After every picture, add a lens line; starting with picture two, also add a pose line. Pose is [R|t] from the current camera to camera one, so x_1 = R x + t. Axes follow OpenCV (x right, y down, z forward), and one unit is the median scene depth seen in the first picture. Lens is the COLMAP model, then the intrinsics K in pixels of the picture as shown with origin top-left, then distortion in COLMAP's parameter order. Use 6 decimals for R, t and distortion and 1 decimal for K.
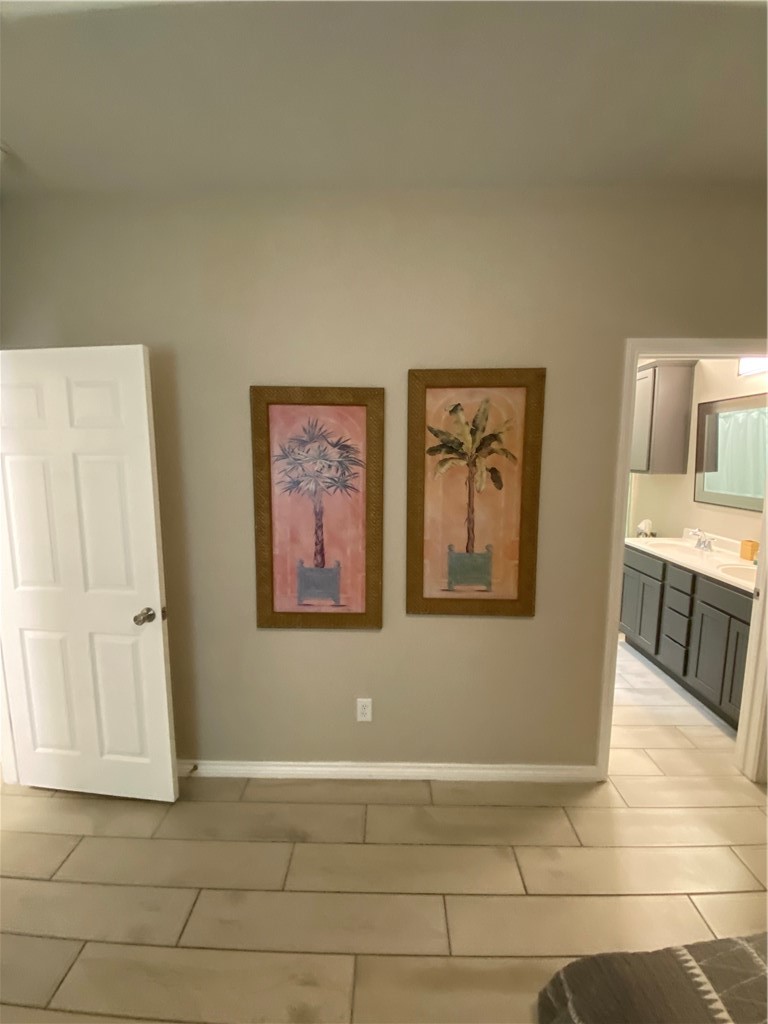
lens RADIAL K [[420.1, 0, 385.9], [0, 420.1, 509.6], [0, 0, 1]] dist [0.013640, -0.018836]
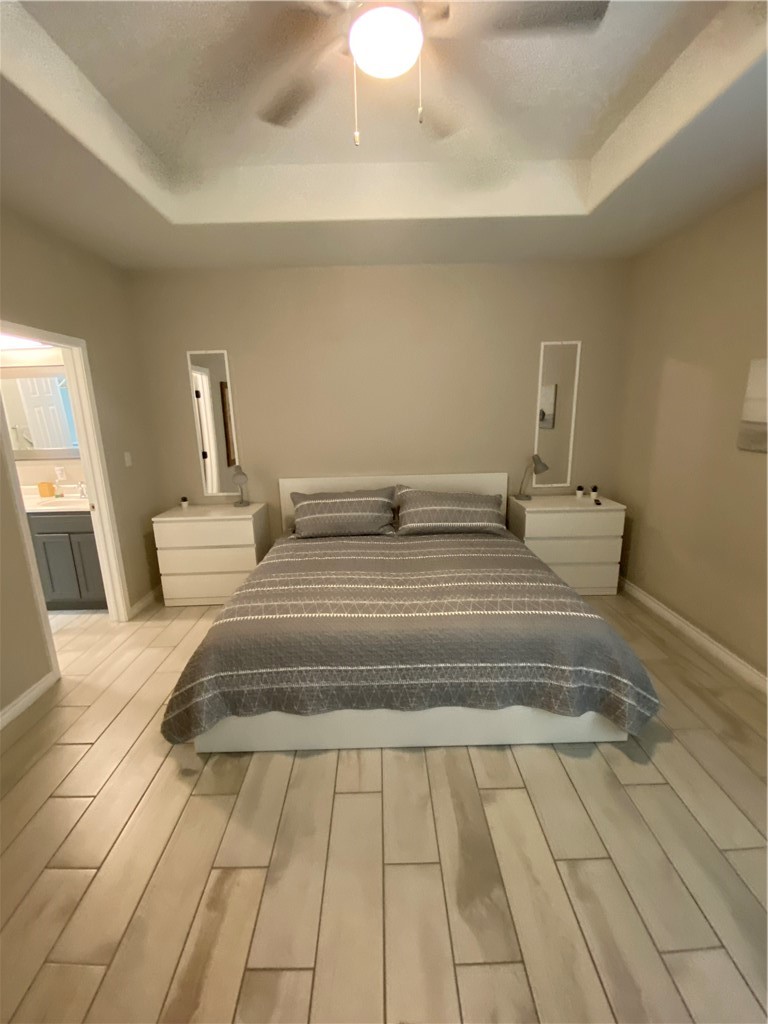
lens RADIAL K [[420.1, 0, 385.9], [0, 420.1, 509.6], [0, 0, 1]] dist [0.013640, -0.018836]
pose [[-0.048484, -0.226572, 0.972787, -0.428413], [0.146877, 0.961727, 0.231317, 0.007824], [-0.987966, 0.154095, -0.013350, -0.018520]]
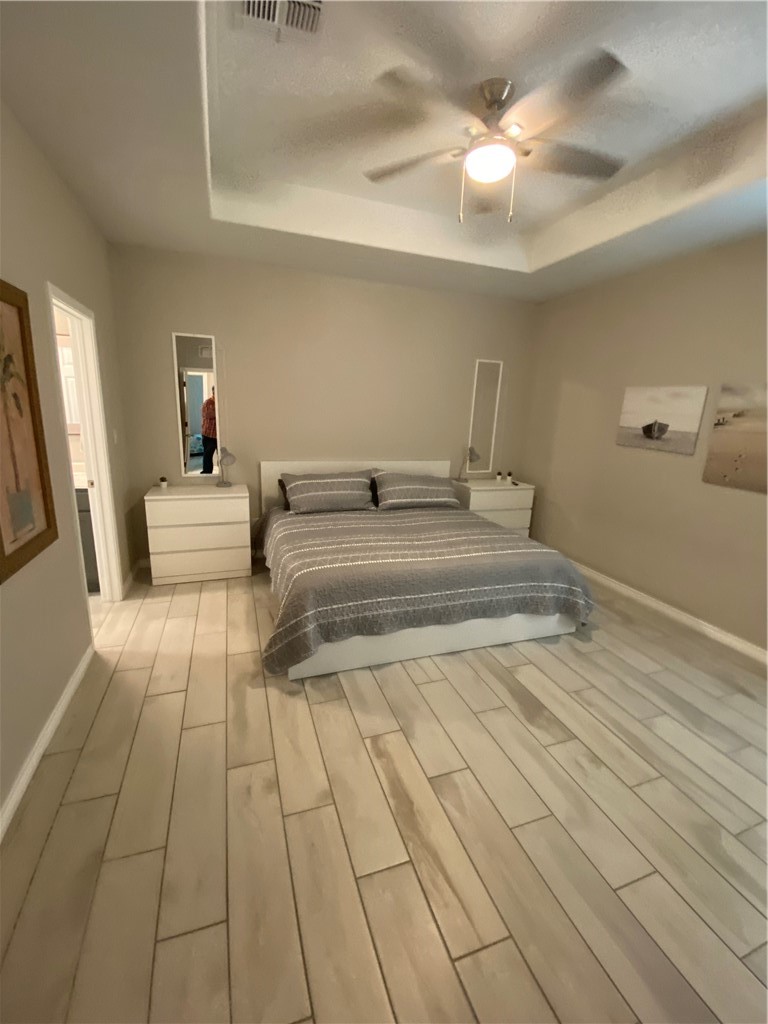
lens RADIAL K [[418.0, 0, 381.1], [0, 418.0, 510.1], [0, 0, 1]] dist [0.039211, -0.031059]
pose [[-0.363676, -0.231942, 0.902188, -0.562714], [0.076032, 0.957883, 0.276909, -0.030900], [-0.928417, 0.169300, -0.330725, 0.370780]]
